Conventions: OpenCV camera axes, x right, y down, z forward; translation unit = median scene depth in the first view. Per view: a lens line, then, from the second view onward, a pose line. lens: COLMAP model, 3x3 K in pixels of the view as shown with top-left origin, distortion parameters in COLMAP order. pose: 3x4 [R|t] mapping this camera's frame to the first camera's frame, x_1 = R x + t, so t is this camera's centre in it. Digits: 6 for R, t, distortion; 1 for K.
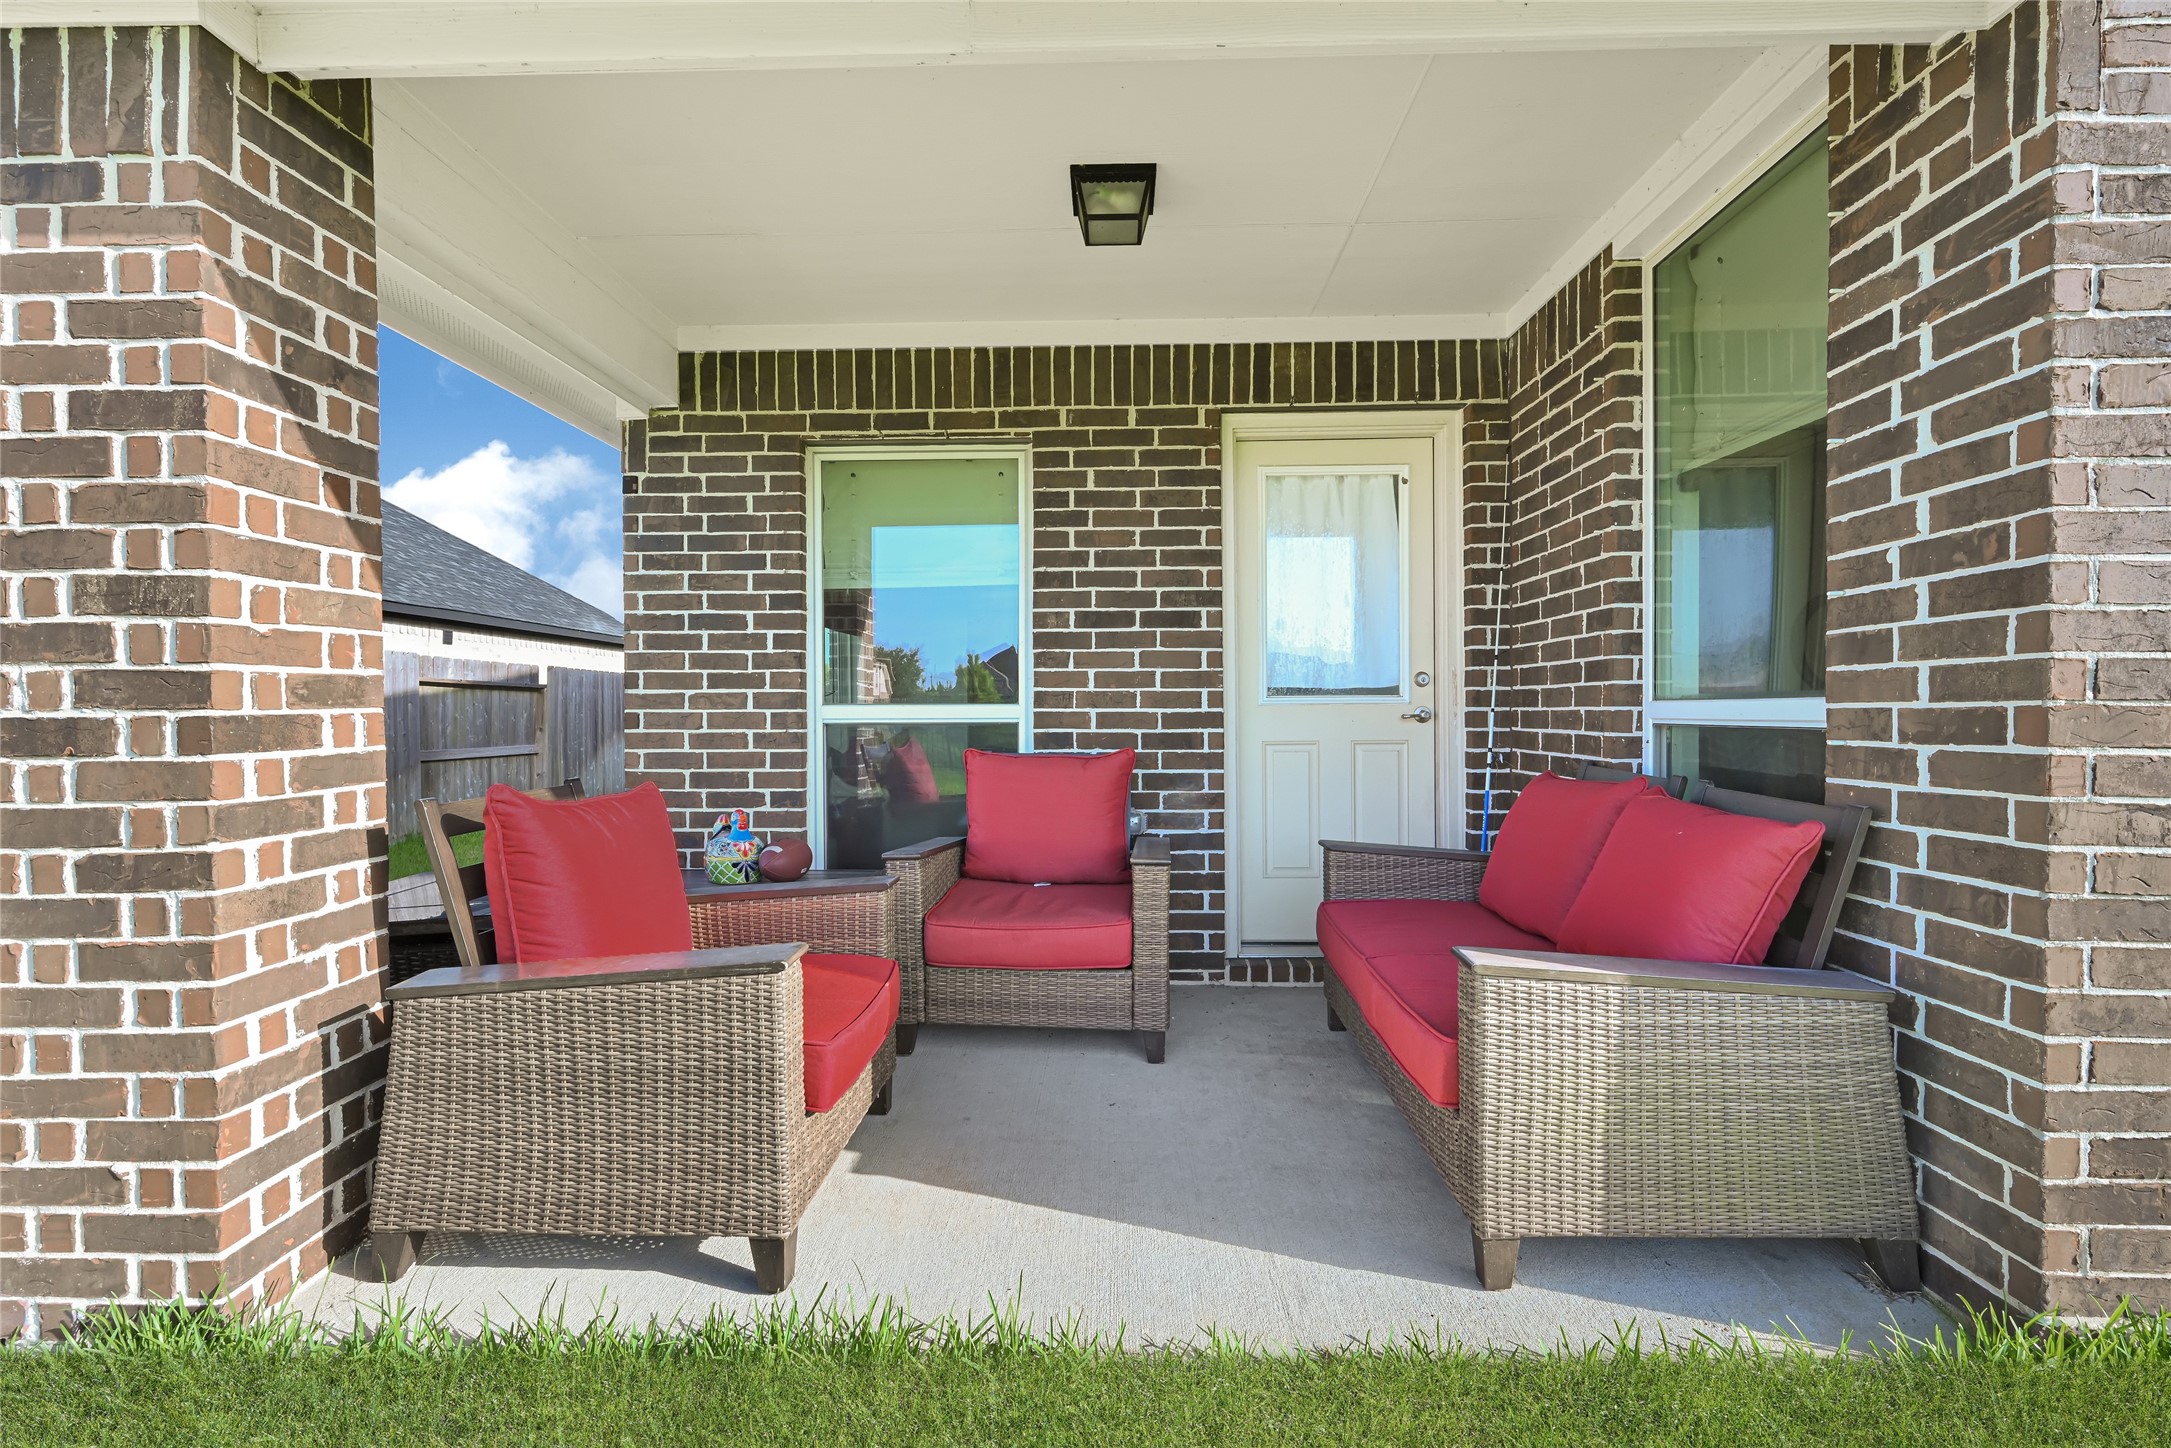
lens RADIAL K [[988.5, 0, 1087.6], [0, 988.5, 724.4], [0, 0, 1]] dist [-0.002153, 0.000137]
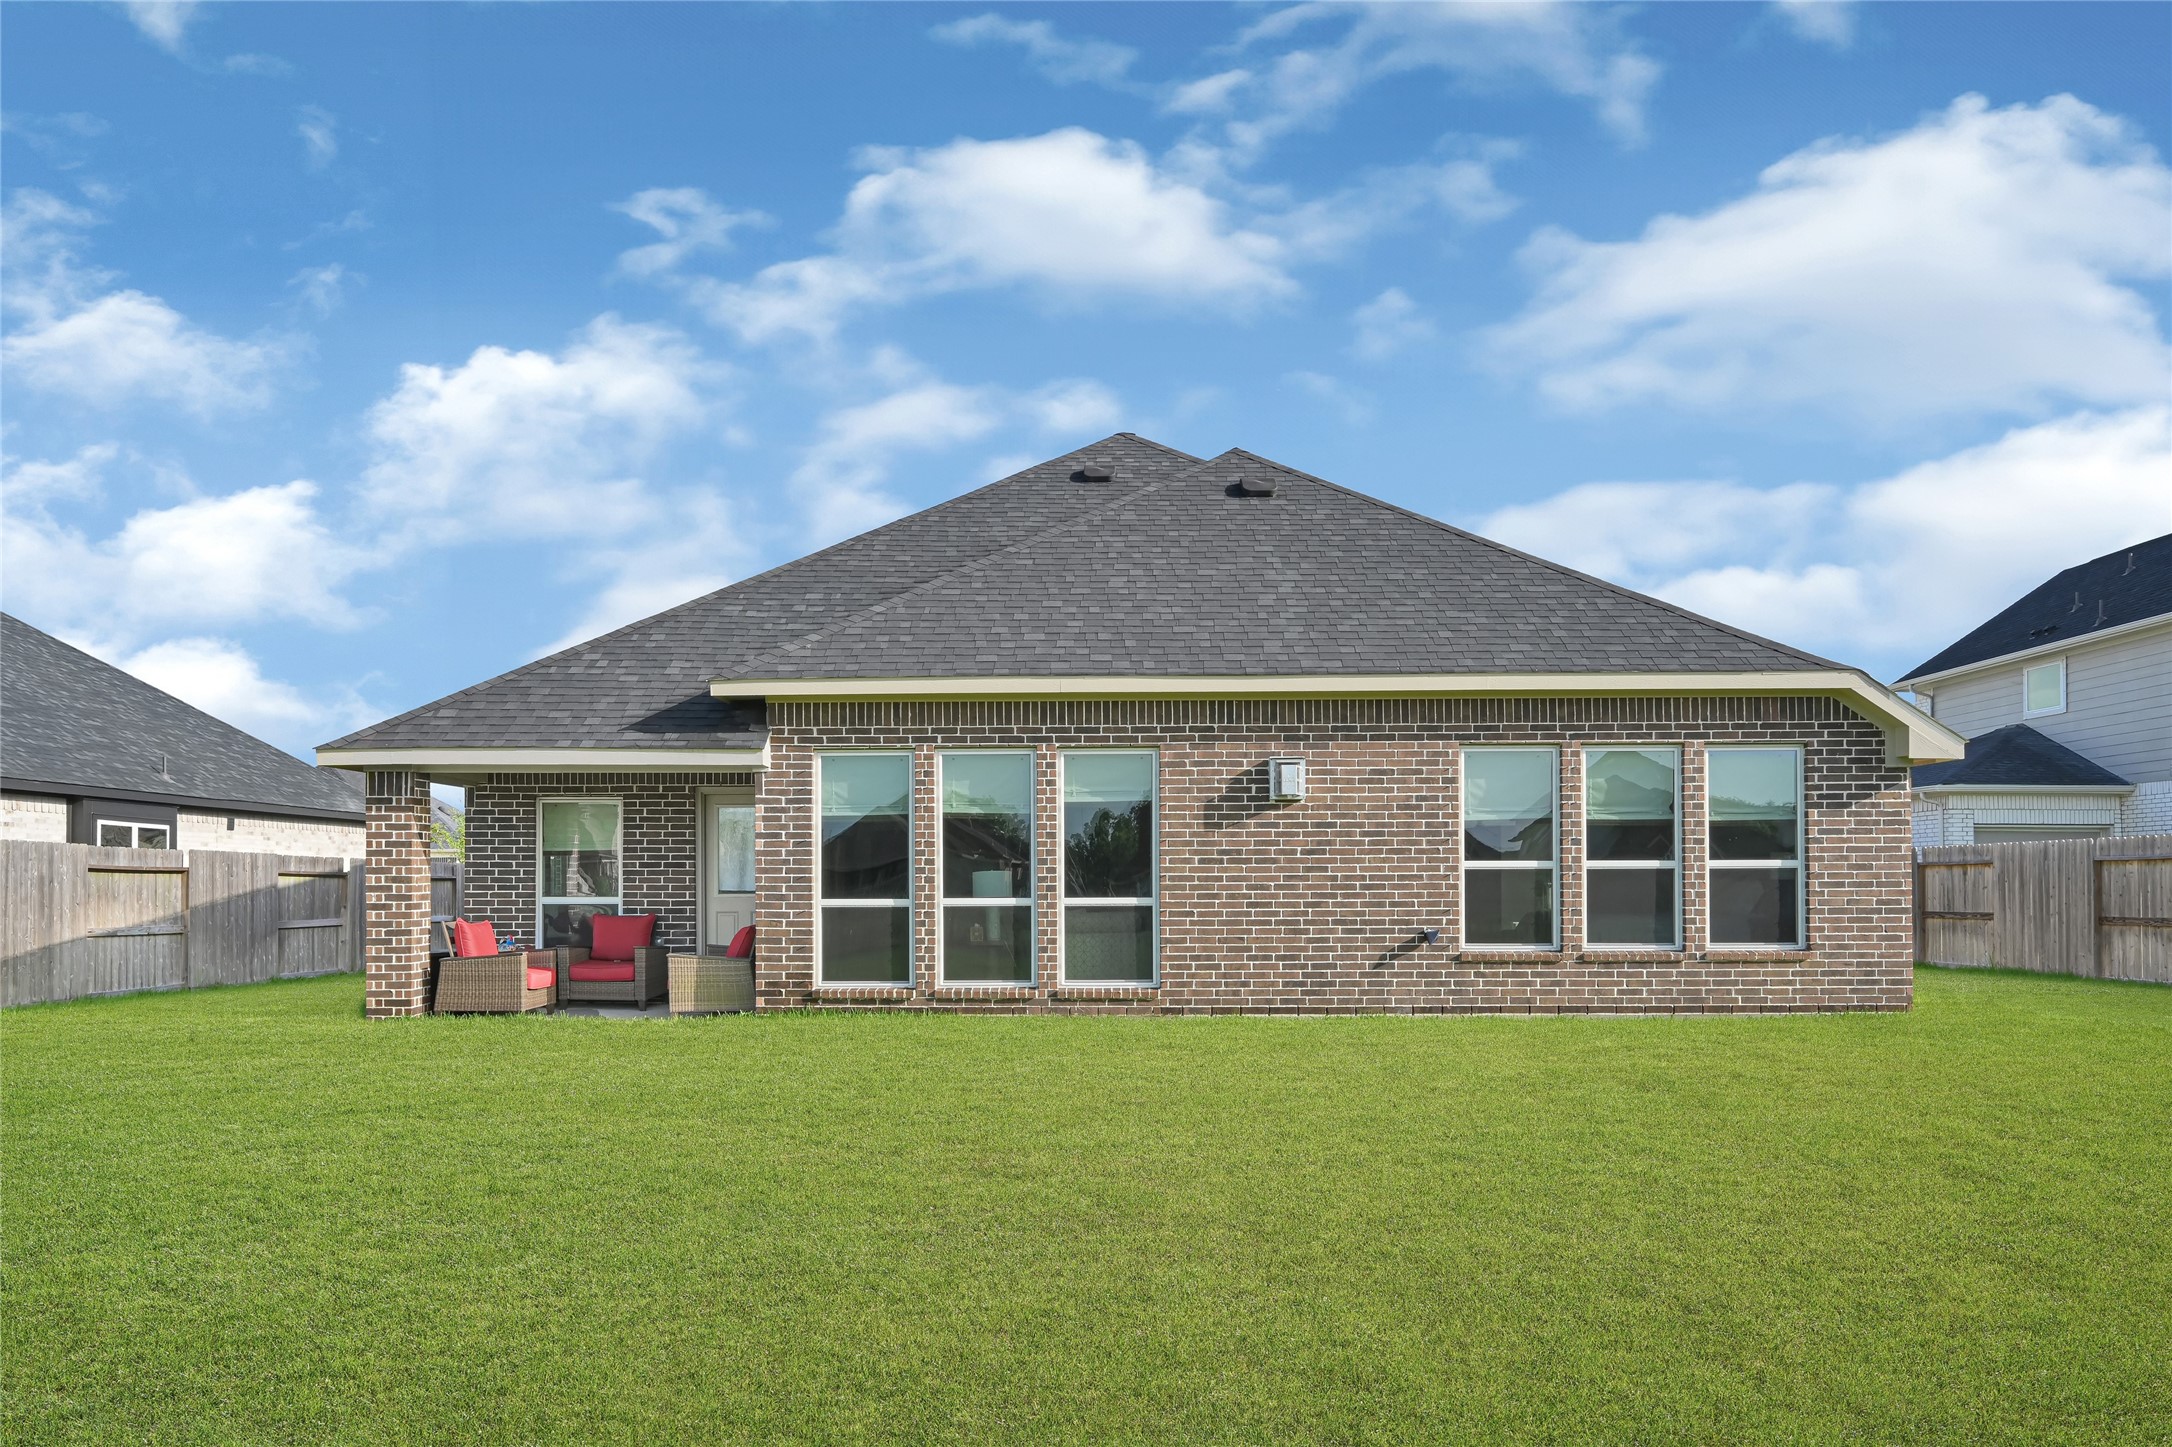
lens RADIAL K [[1507.0, 0, 1080.1], [0, 1507.0, 884.6], [0, 0, 1]] dist [-0.004519, -0.007209]
pose [[0.999158, 0.003745, 0.040857, 1.000879], [-0.003221, 0.999912, -0.012896, -0.005743], [-0.040901, 0.012754, 0.999082, -3.066561]]
